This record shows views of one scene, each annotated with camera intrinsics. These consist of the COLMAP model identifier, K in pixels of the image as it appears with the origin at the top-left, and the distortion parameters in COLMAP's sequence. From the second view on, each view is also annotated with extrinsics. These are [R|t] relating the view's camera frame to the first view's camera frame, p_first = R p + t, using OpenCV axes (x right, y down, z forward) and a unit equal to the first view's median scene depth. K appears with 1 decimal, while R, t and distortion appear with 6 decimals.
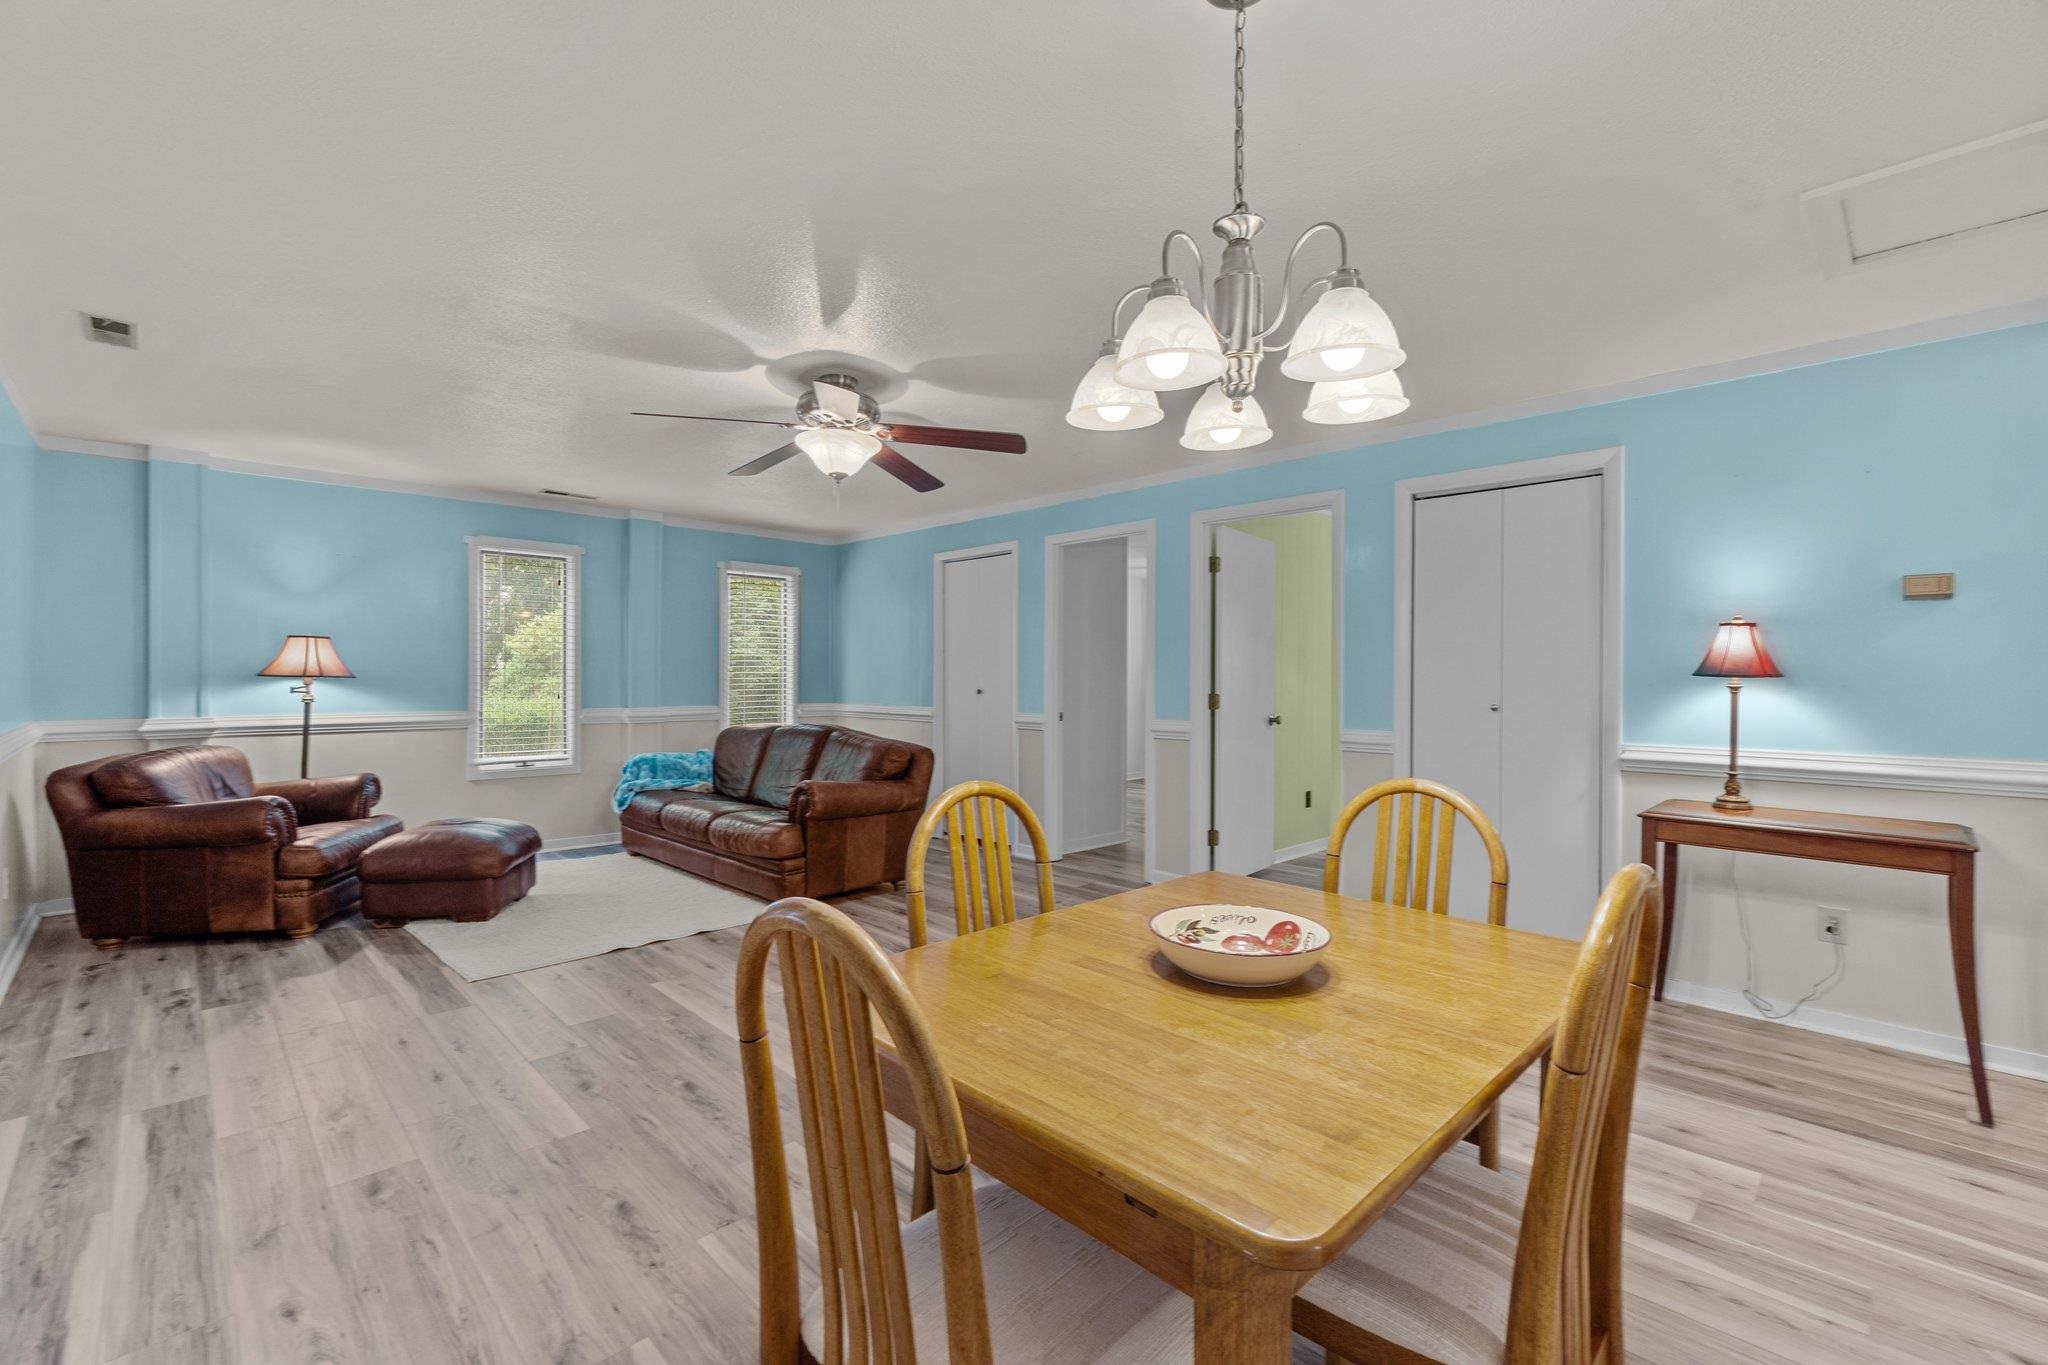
lens RADIAL K [[883.2, 0, 1021.3], [0, 883.2, 680.7], [0, 0, 1]] dist [-0.000203, 0.000034]
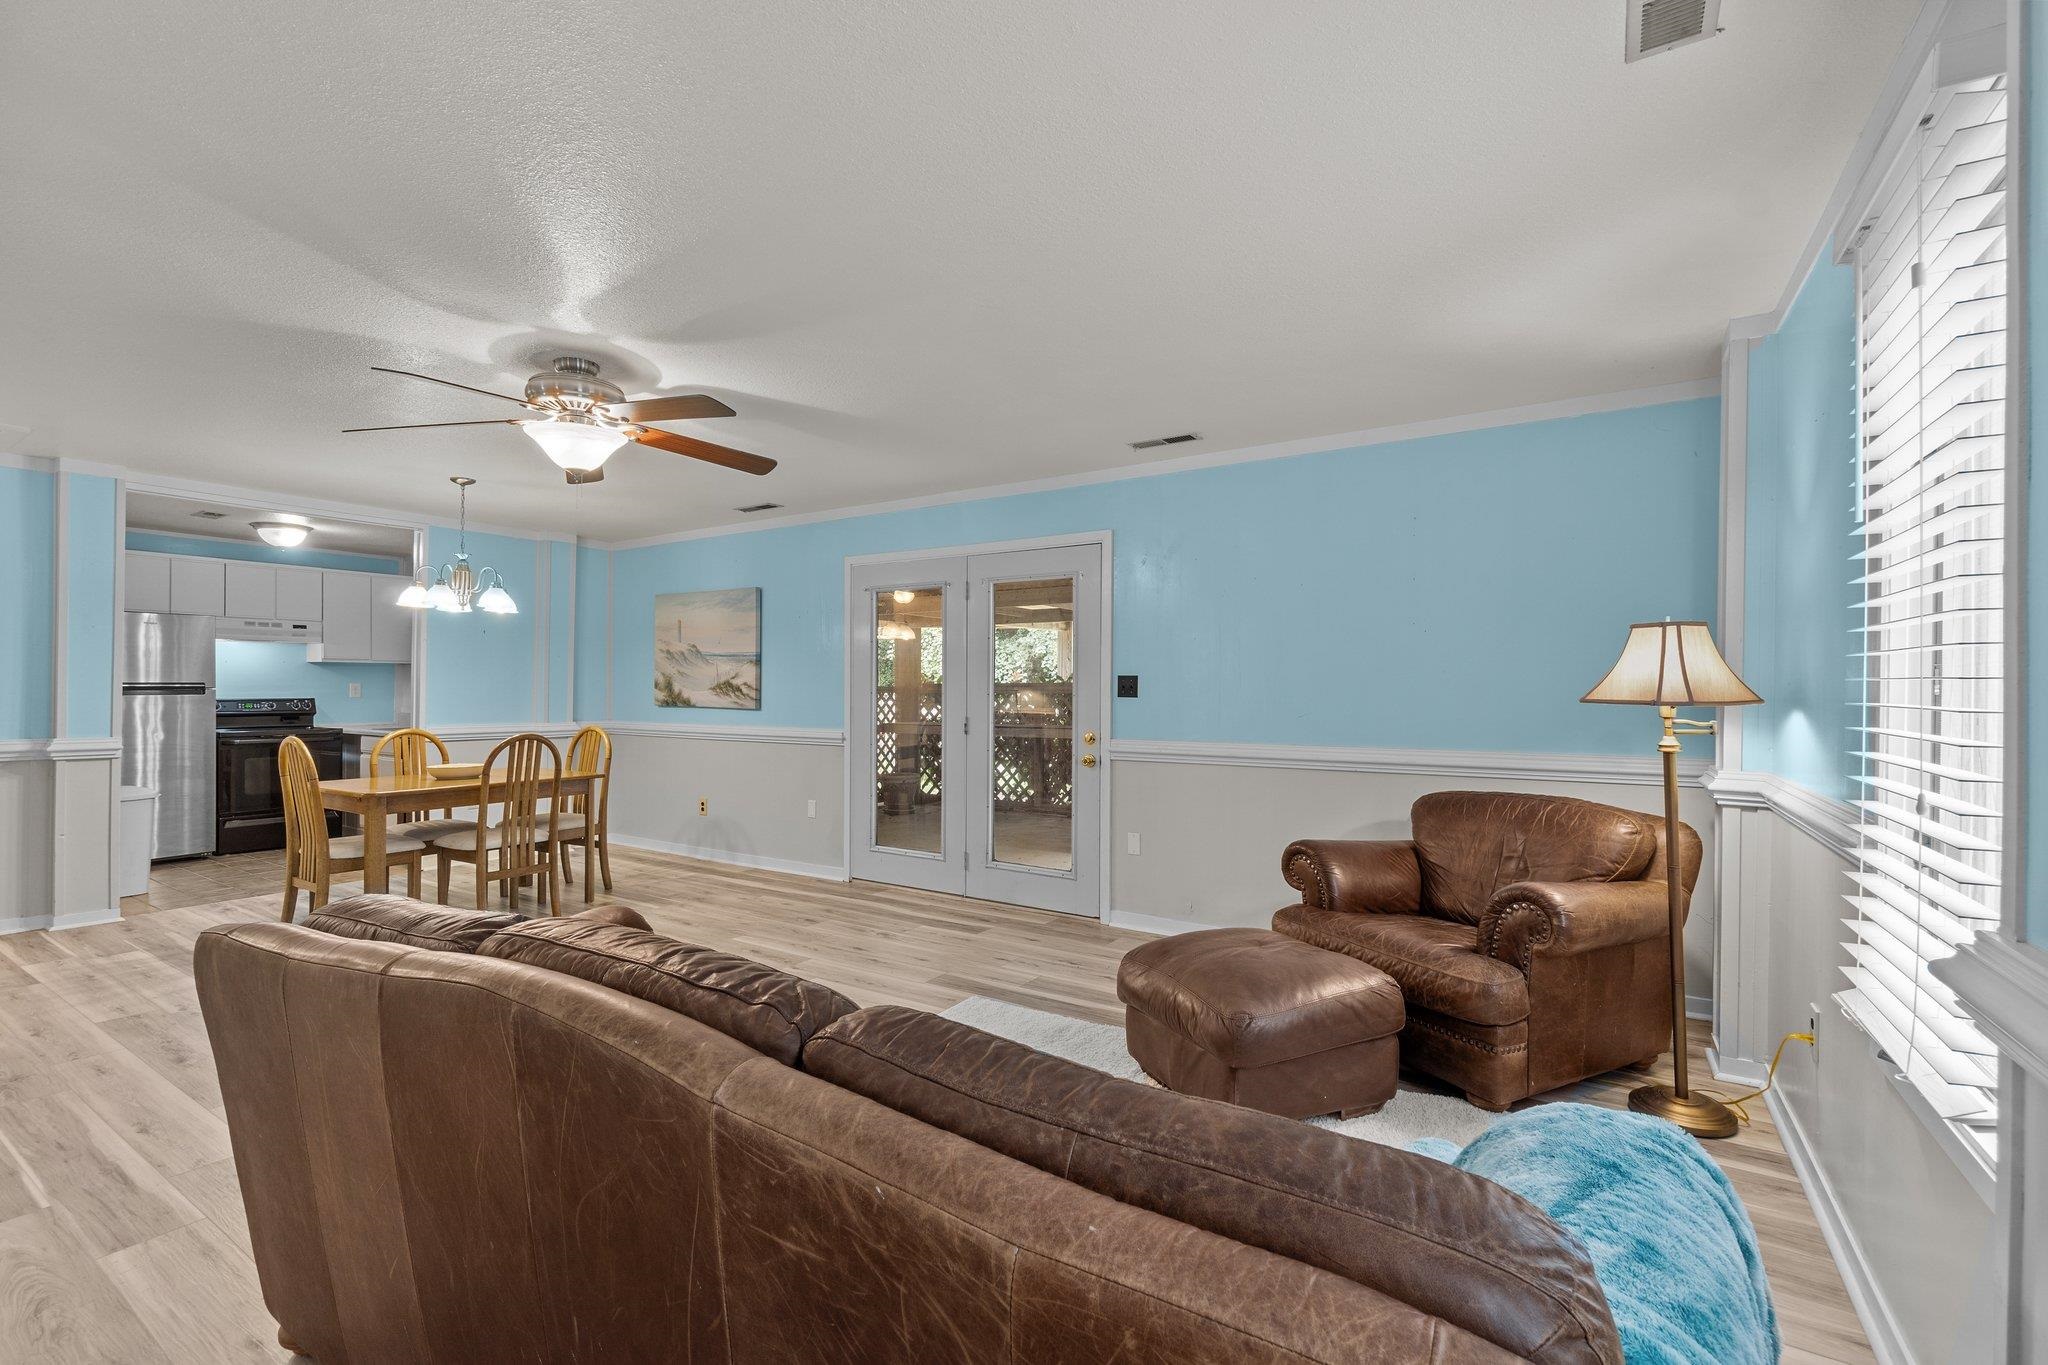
lens RADIAL K [[883.2, 0, 1026.6], [0, 883.2, 684.3], [0, 0, 1]] dist [-0.000203, 0.000034]
pose [[-0.974614, -0.004580, -0.223846, -0.640697], [-0.005229, 0.999984, 0.002306, -0.030405], [0.223832, 0.003418, -0.974622, 2.783831]]
